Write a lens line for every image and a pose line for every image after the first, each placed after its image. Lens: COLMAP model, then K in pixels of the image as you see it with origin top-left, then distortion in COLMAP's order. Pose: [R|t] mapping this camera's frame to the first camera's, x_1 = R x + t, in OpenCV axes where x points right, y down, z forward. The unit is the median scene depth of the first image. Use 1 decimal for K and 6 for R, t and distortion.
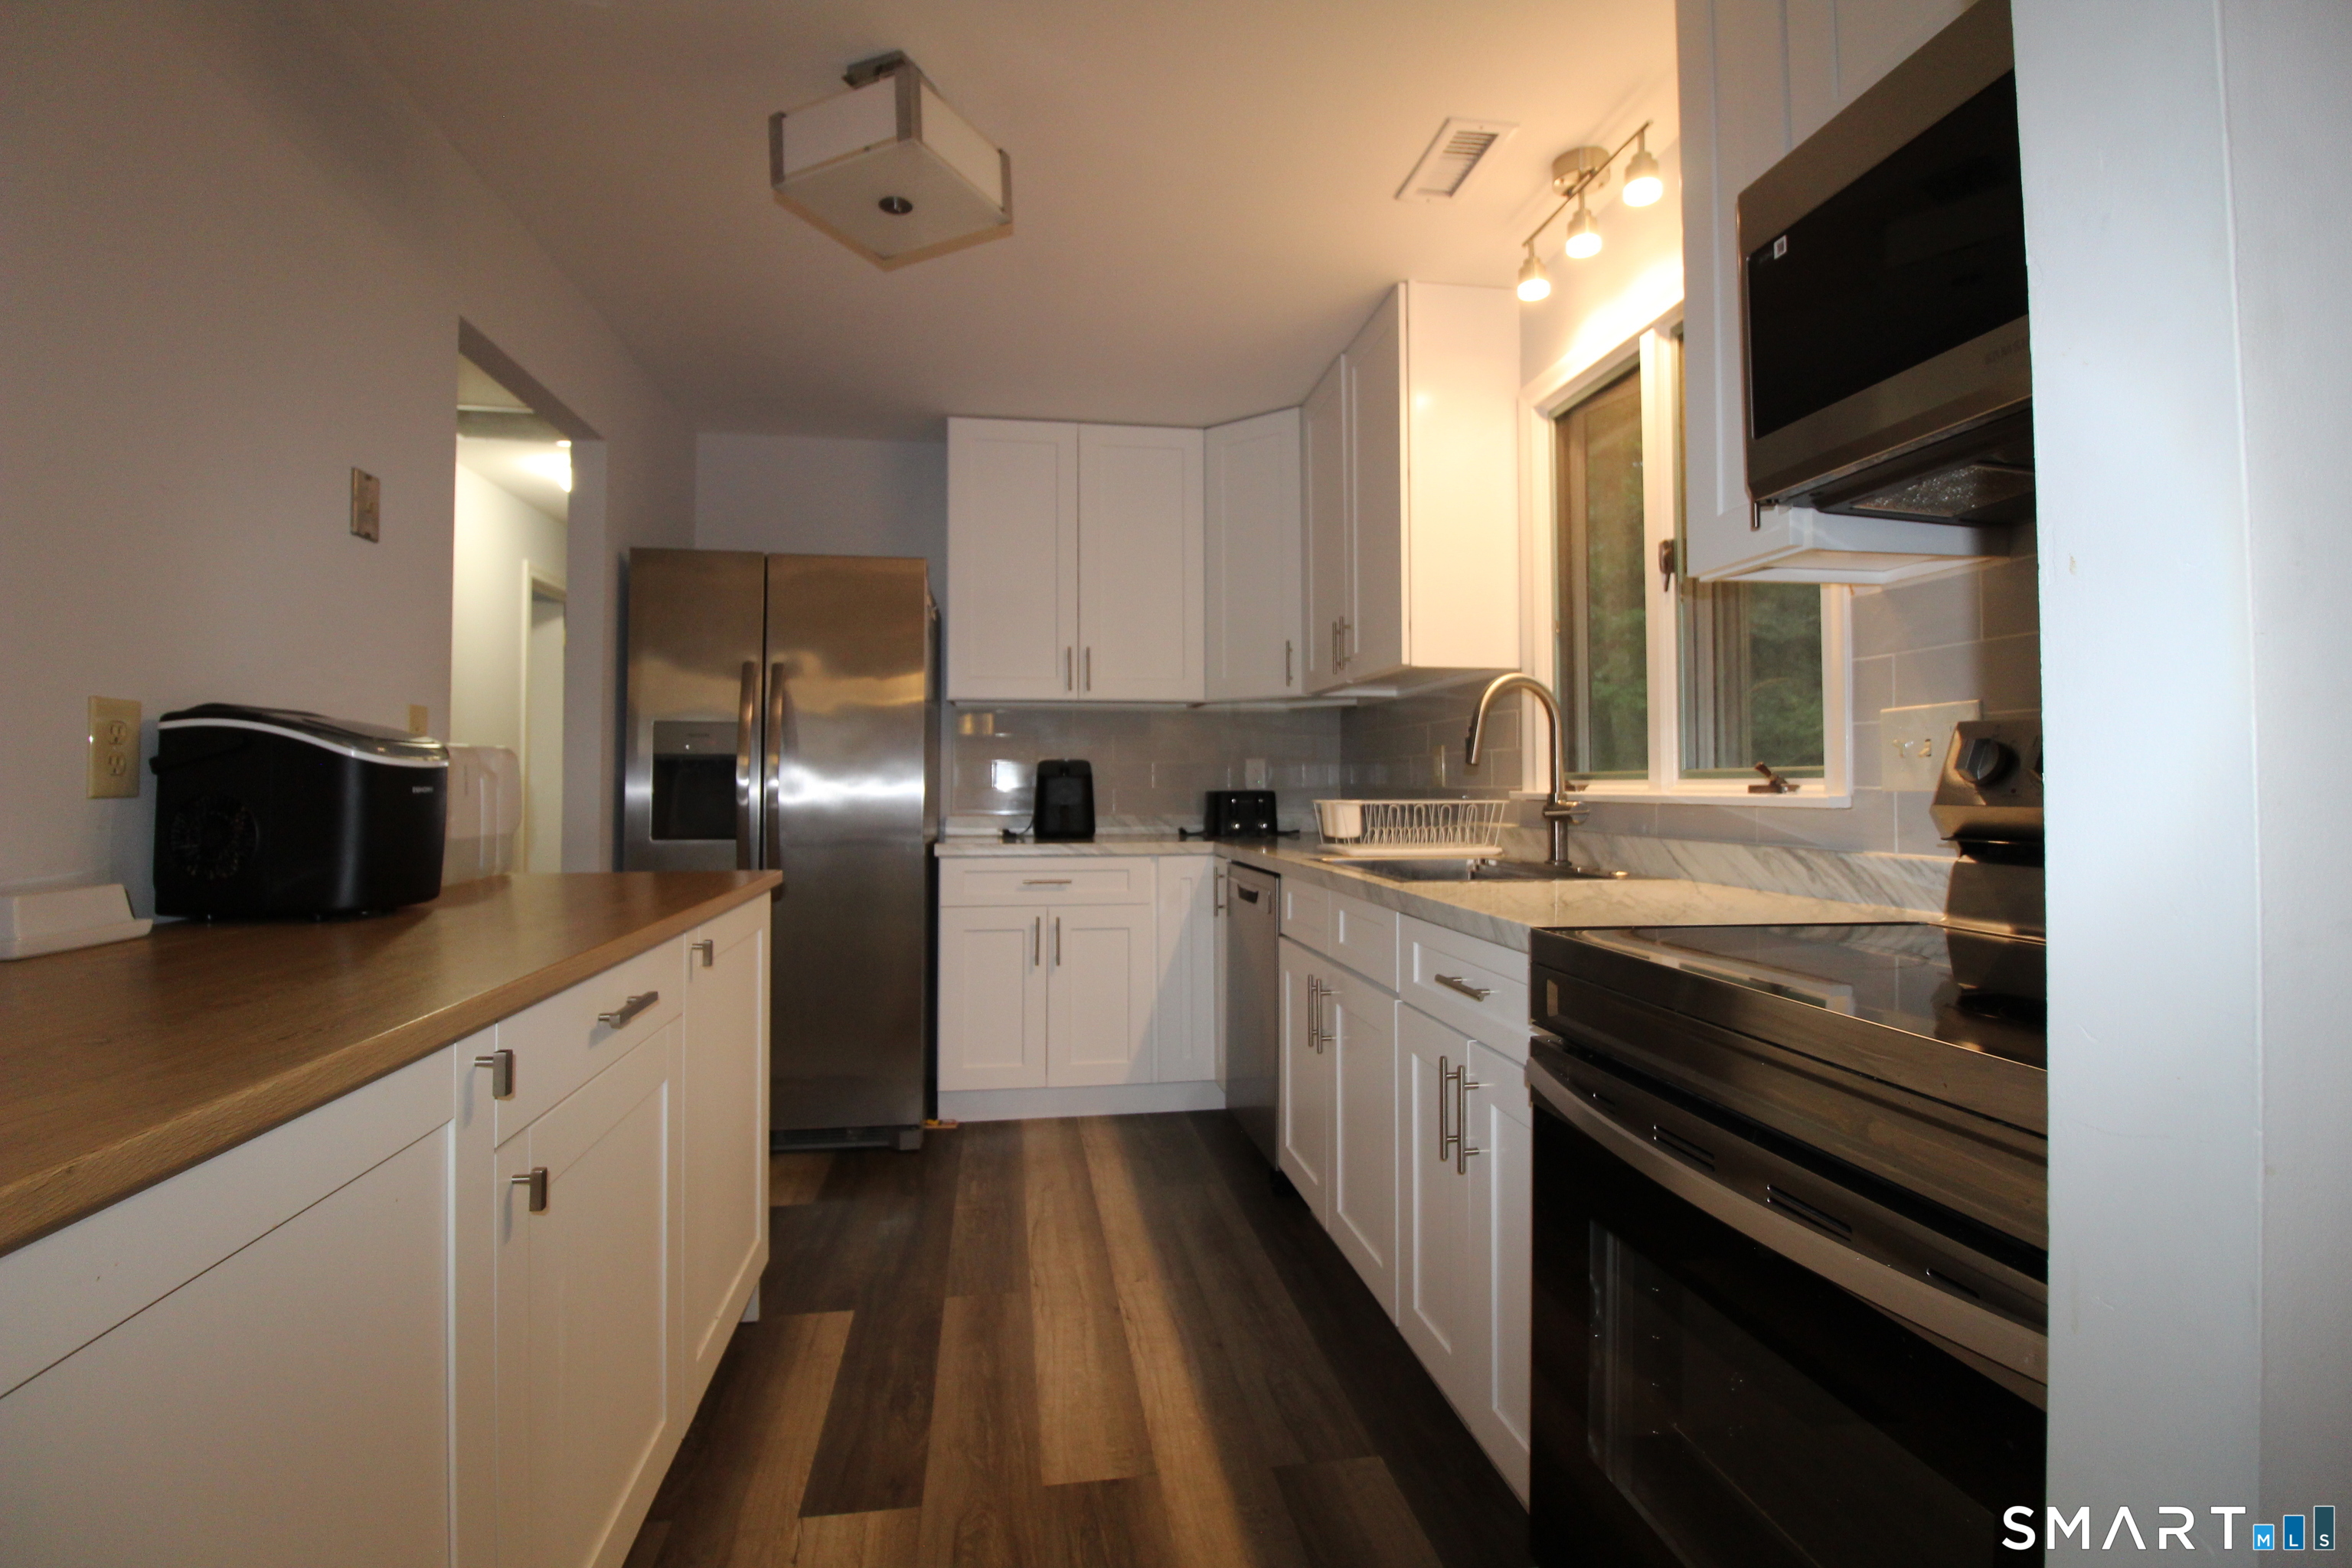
lens RADIAL K [[1068.9, 0, 1181.0], [0, 1068.9, 781.3], [0, 0, 1]] dist [-0.026341, -0.003884]
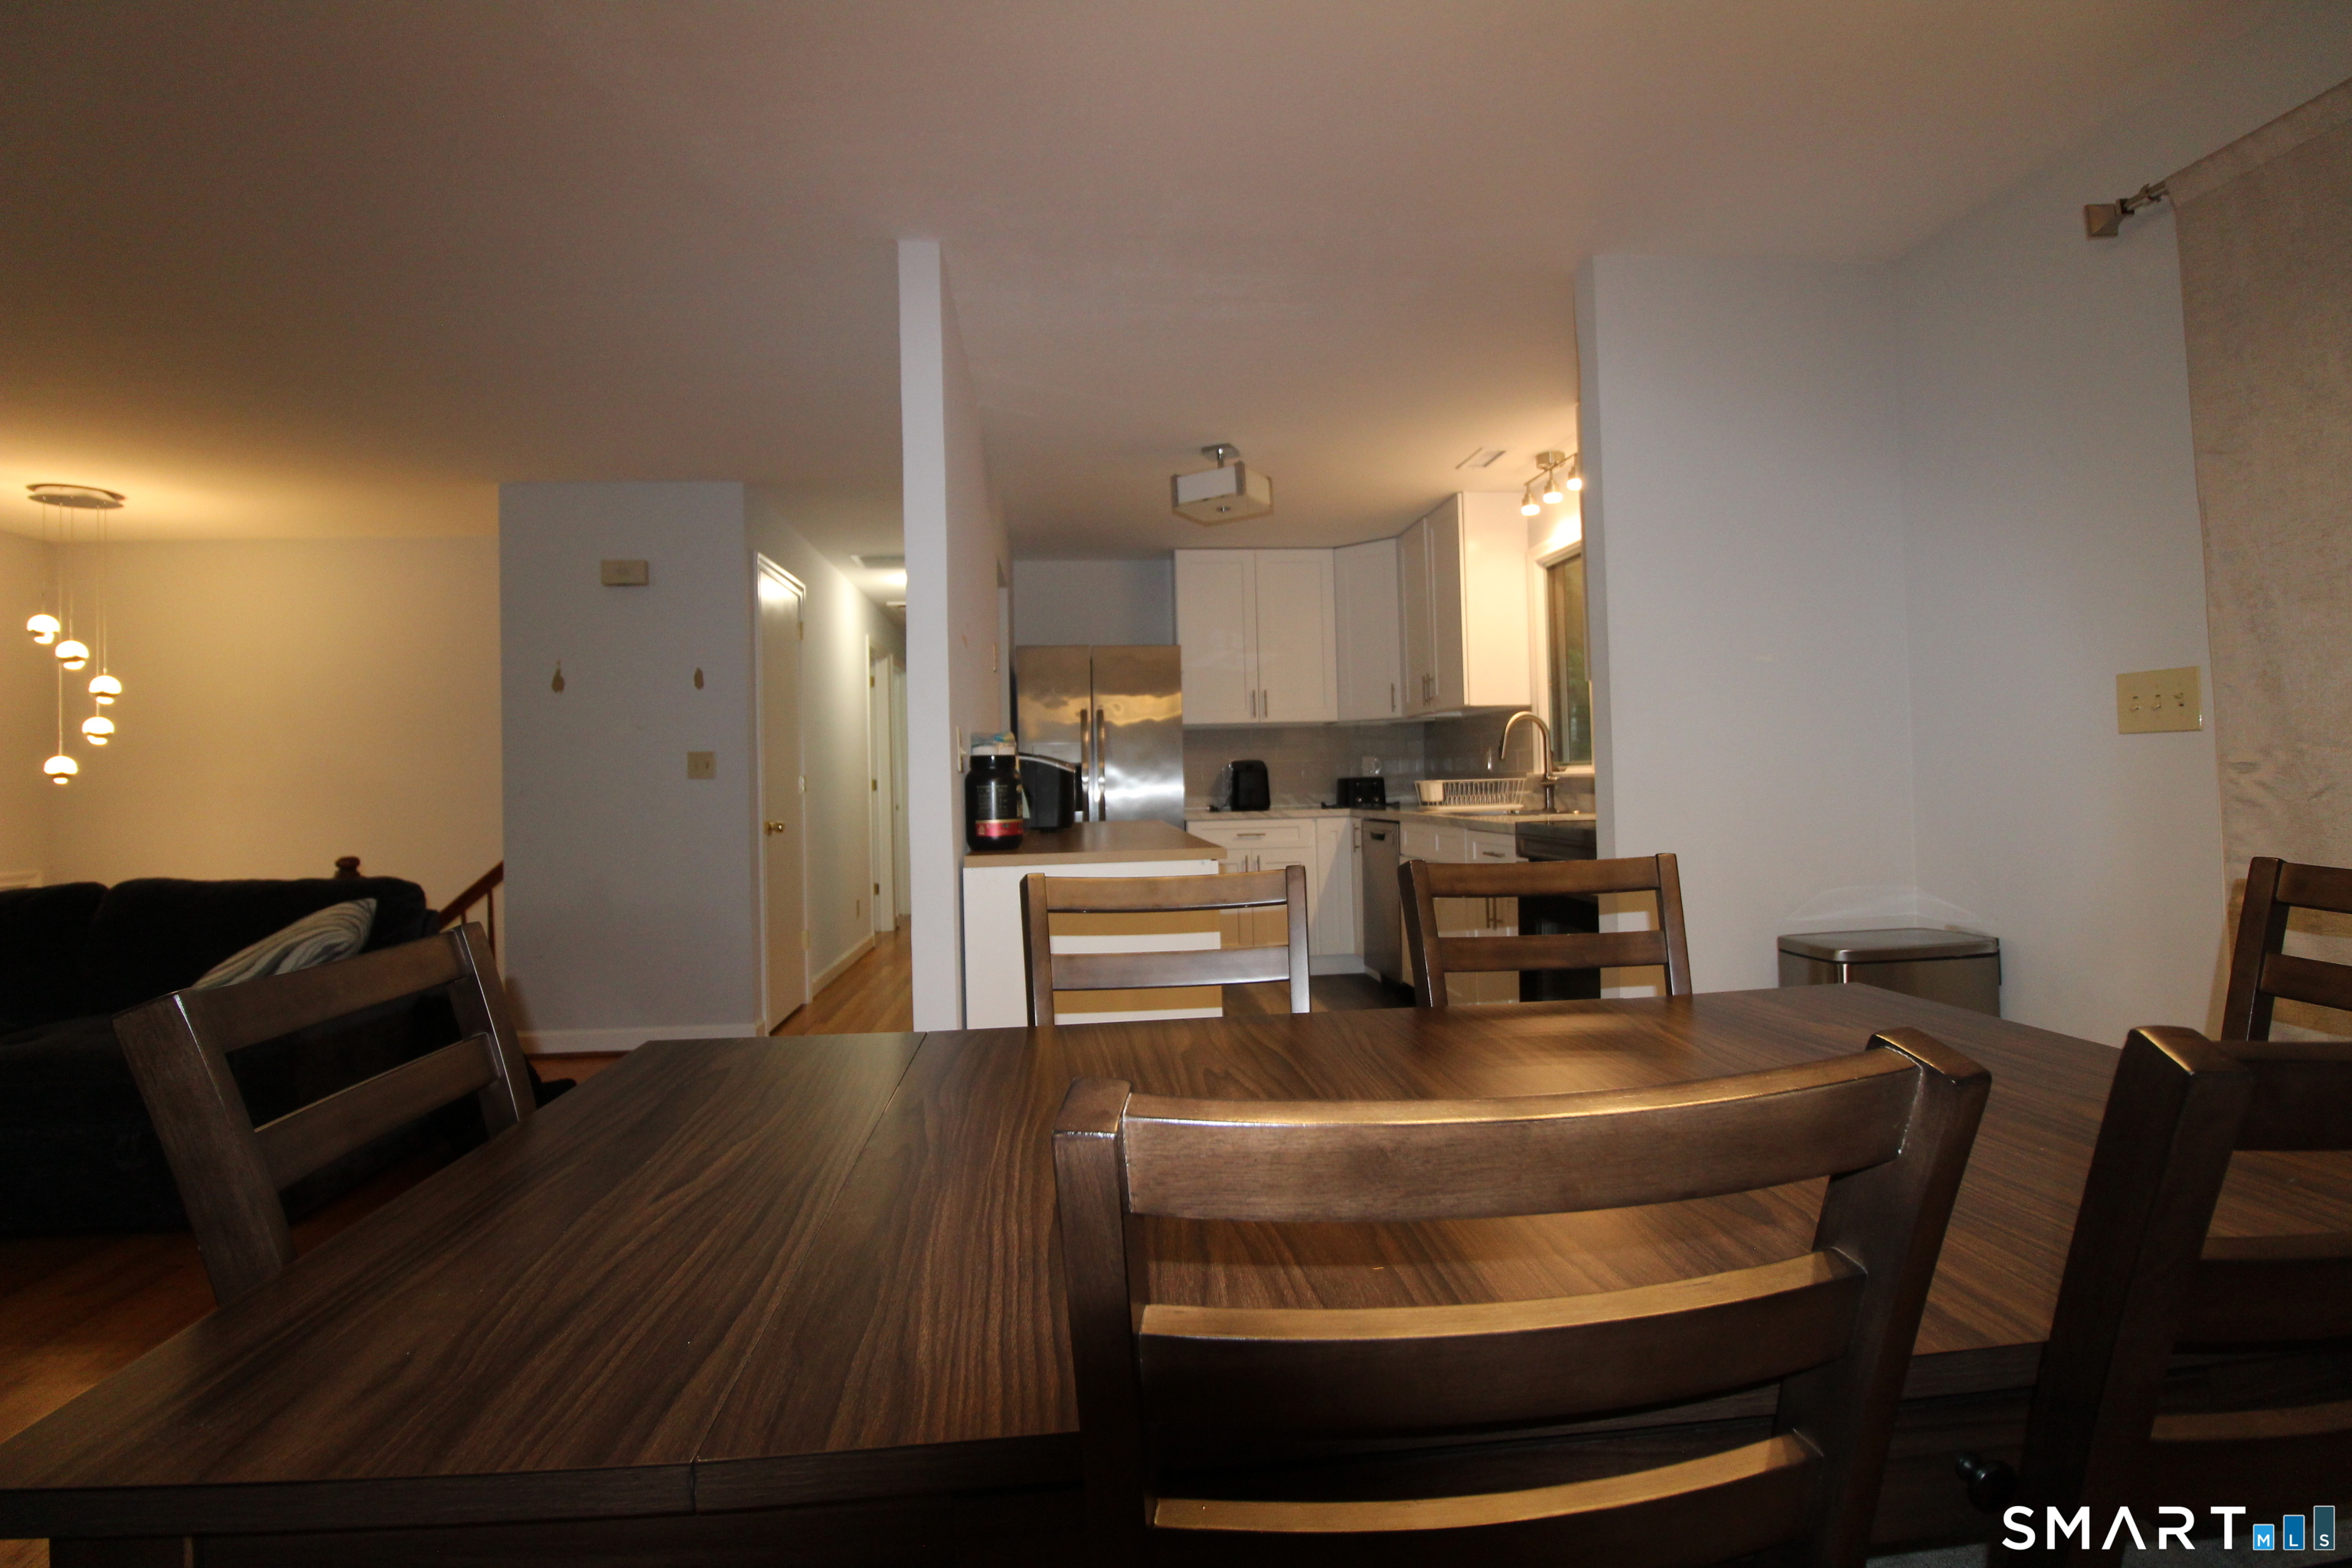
lens RADIAL K [[1068.9, 0, 1165.3], [0, 1068.9, 770.4], [0, 0, 1]] dist [-0.026341, -0.003884]
pose [[0.997387, -0.023575, -0.068284, -0.171677], [0.023350, 0.999719, -0.004099, -0.002270], [0.068361, 0.002494, 0.997658, -0.808117]]
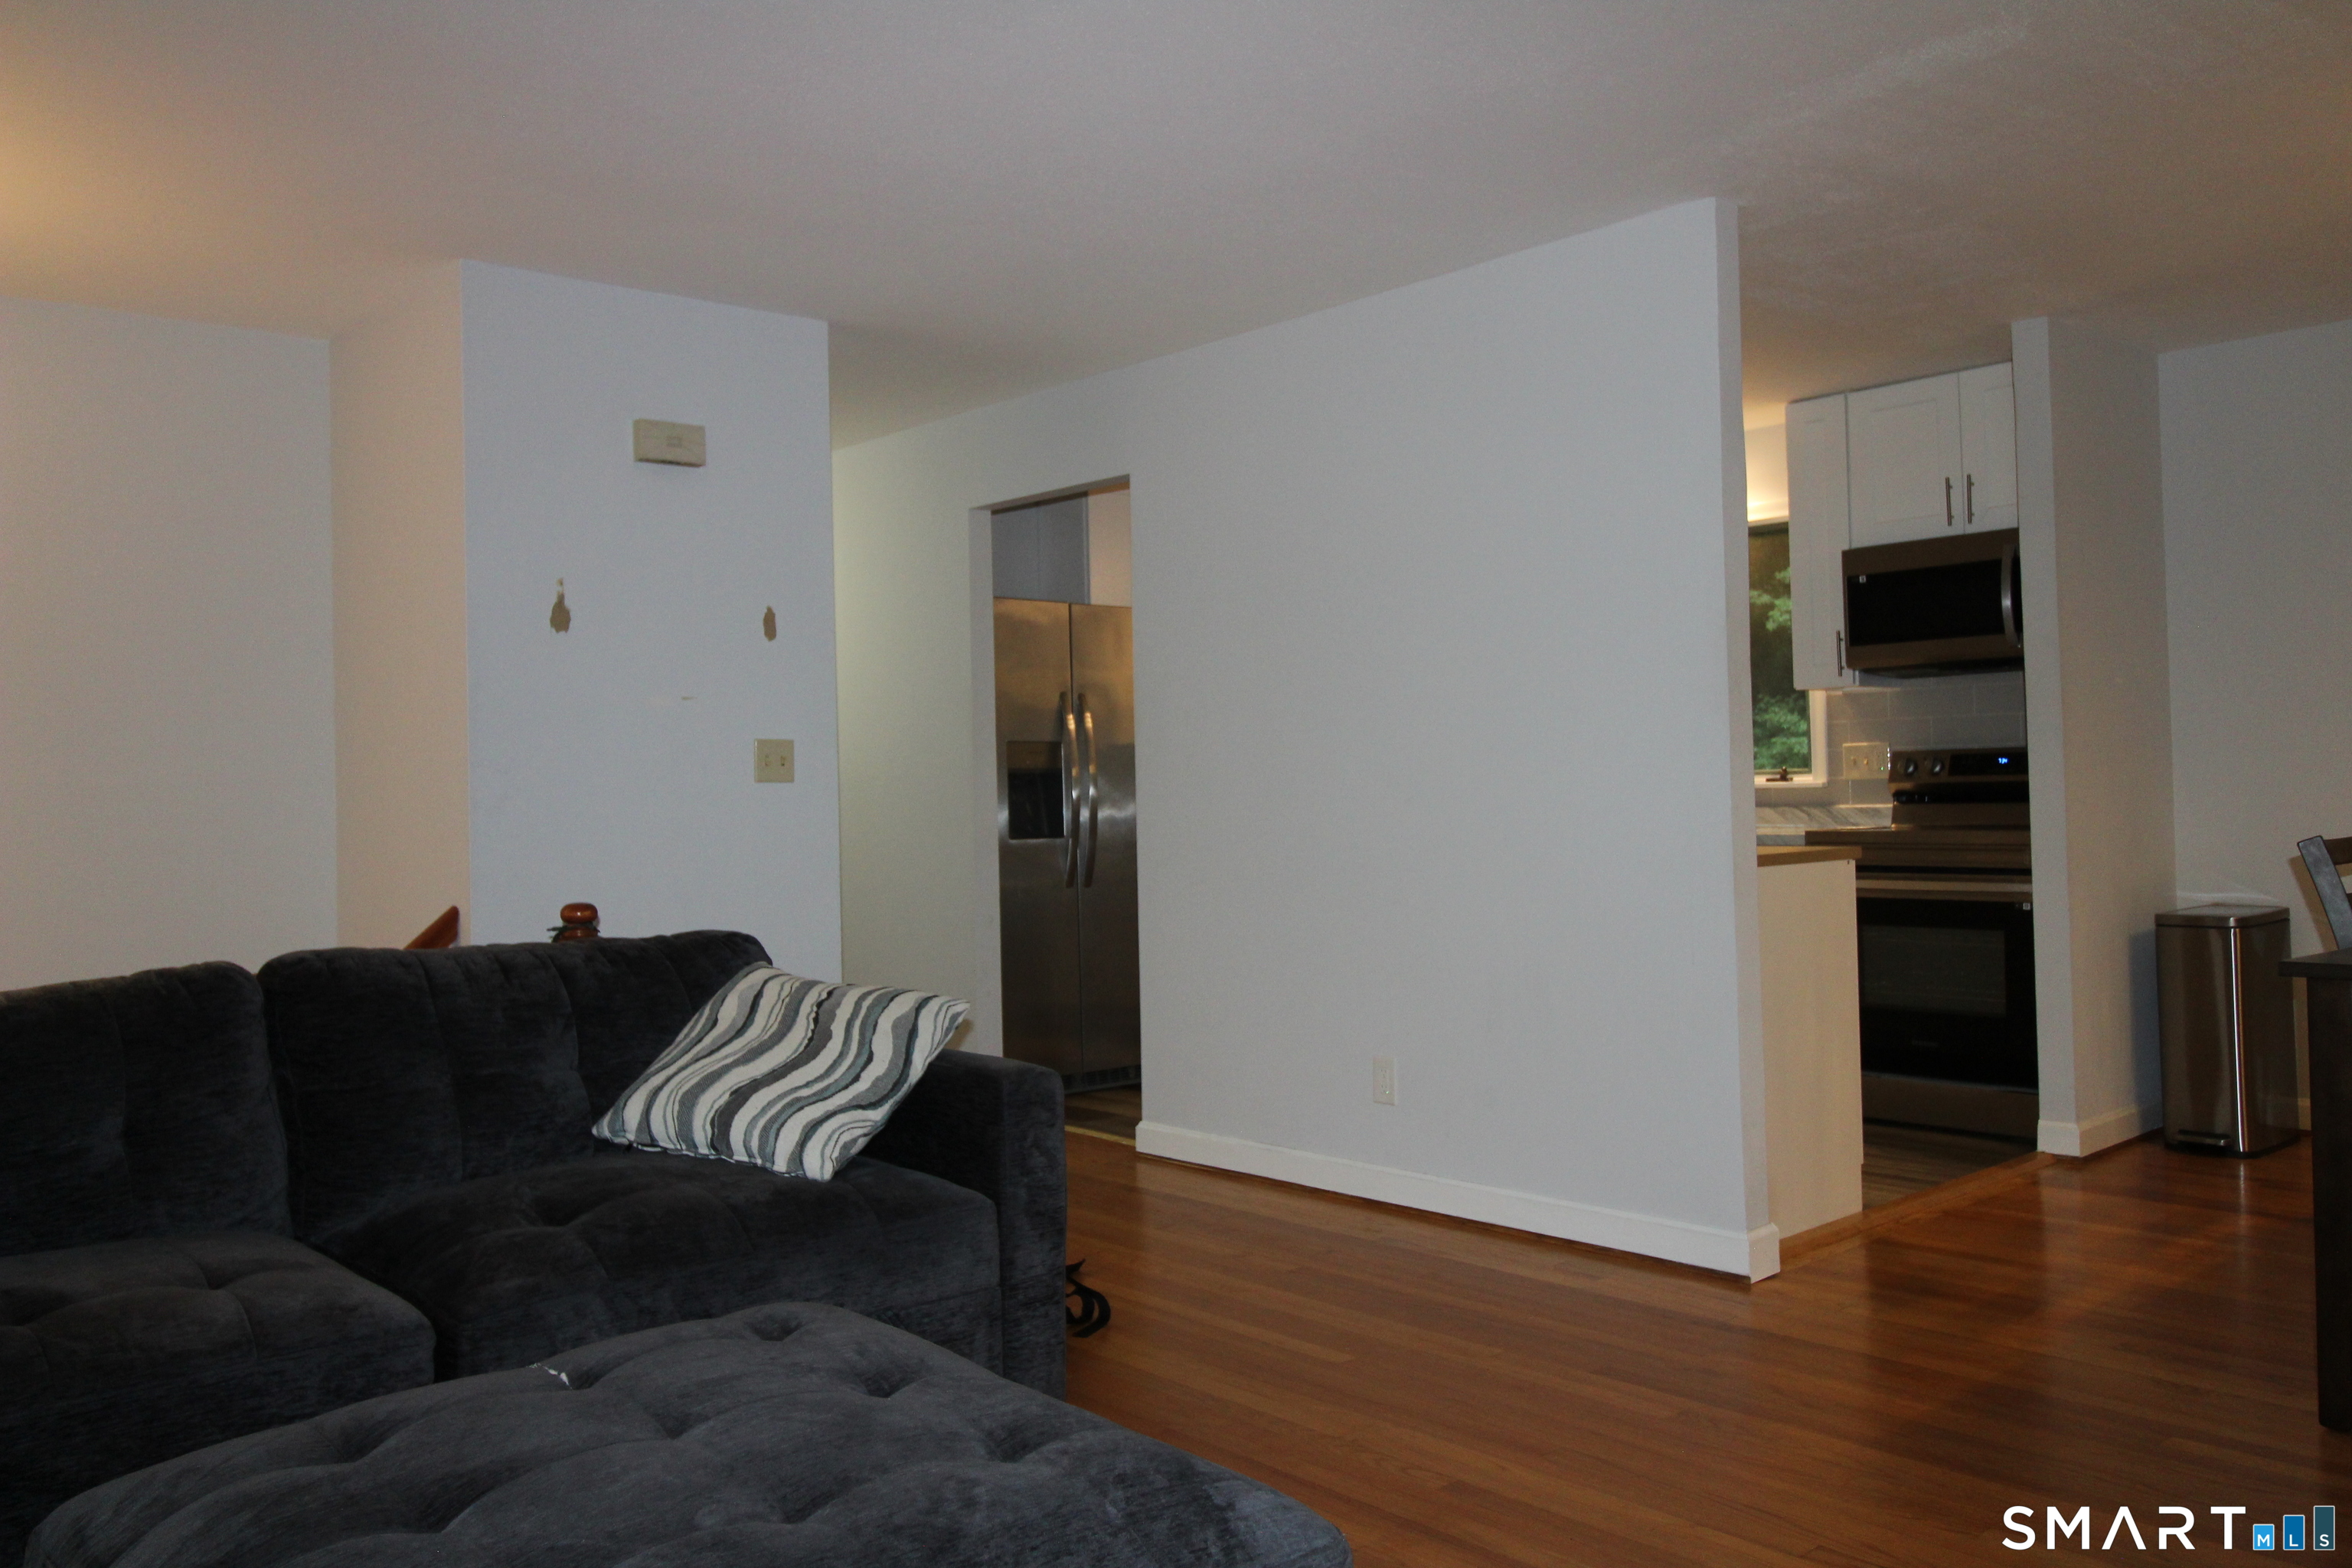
lens RADIAL K [[1823.7, 0, 1152.7], [0, 1823.7, 762.3], [0, 0, 1]] dist [-0.018672, 0.030003]
pose [[0.852320, -0.009370, 0.522937, -1.557377], [0.018670, 0.999747, -0.012515, -0.002793], [-0.522688, 0.020430, 0.852279, -0.920388]]
